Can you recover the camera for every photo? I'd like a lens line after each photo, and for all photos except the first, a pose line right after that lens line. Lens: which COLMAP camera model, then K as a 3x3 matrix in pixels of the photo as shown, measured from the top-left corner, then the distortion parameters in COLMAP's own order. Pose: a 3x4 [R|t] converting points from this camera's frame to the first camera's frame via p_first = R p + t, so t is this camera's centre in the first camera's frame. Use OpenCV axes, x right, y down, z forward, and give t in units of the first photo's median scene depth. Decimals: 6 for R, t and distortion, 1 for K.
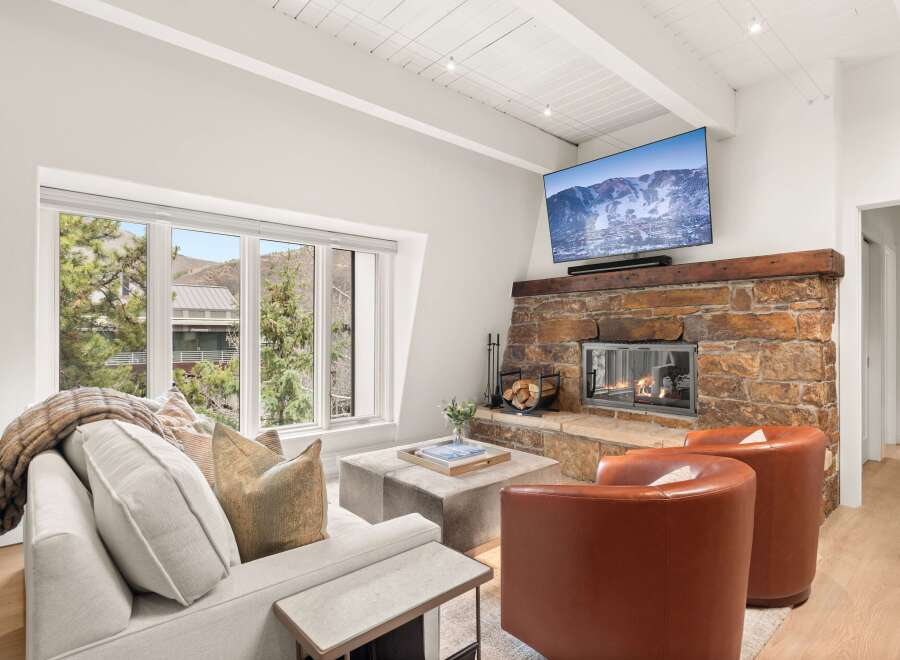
lens RADIAL K [[481.2, 0, 458.8], [0, 481.2, 334.3], [0, 0, 1]] dist [-0.004654, -0.001819]
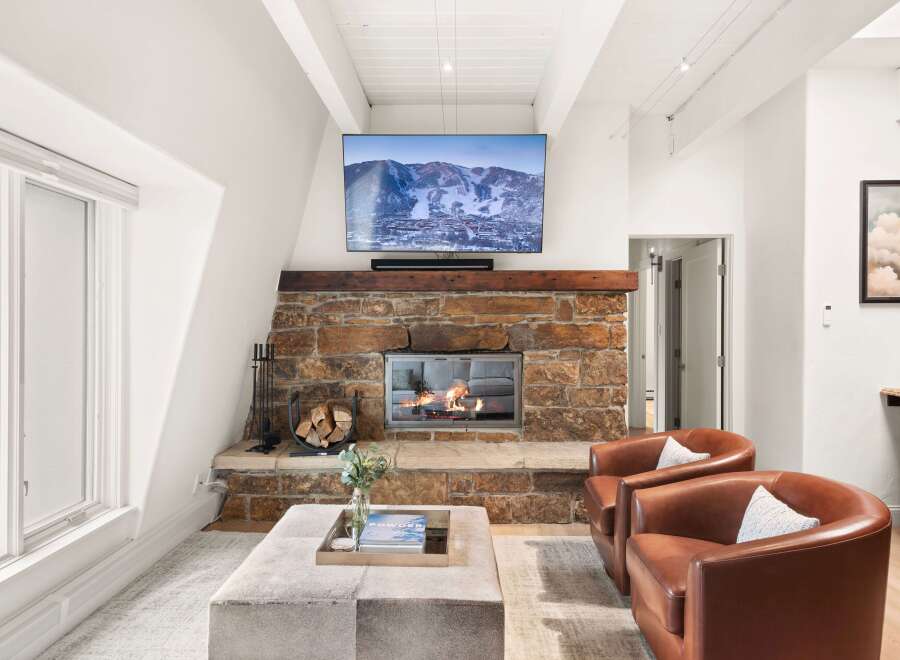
lens RADIAL K [[559.1, 0, 454.4], [0, 559.1, 332.7], [0, 0, 1]] dist [0.034551, 0.001129]
pose [[0.681184, -0.007938, 0.732070, -0.391318], [-0.001336, 0.999926, 0.012085, -0.032314], [-0.732111, -0.009210, 0.681123, 0.294525]]
